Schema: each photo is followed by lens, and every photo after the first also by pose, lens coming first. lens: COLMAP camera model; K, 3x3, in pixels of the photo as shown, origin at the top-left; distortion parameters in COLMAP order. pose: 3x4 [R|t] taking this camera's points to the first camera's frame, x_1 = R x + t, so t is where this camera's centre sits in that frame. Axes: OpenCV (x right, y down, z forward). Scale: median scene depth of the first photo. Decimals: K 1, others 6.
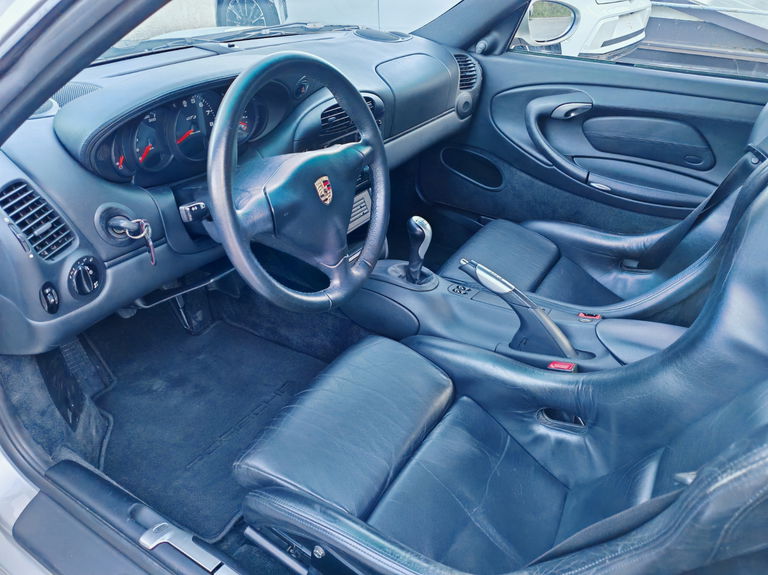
lens RADIAL K [[562.8, 0, 384.0], [0, 562.8, 287.5], [0, 0, 1]] dist [0.067324, 0.000905]
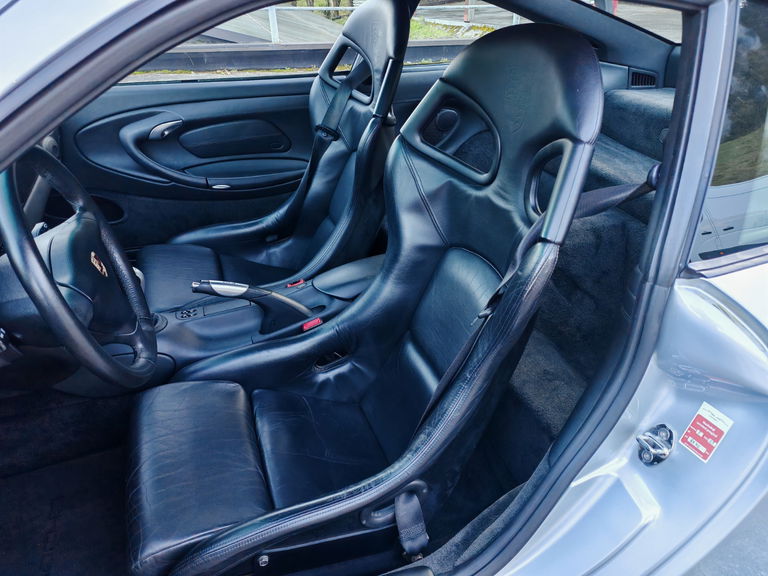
lens RADIAL K [[562.8, 0, 384.0], [0, 562.8, 288.0], [0, 0, 1]] dist [0.067324, 0.000905]
pose [[0.643801, -0.423740, 0.637153, -0.296158], [0.422699, 0.891035, 0.165476, -0.061366], [-0.637844, 0.162790, 0.752764, -0.044796]]
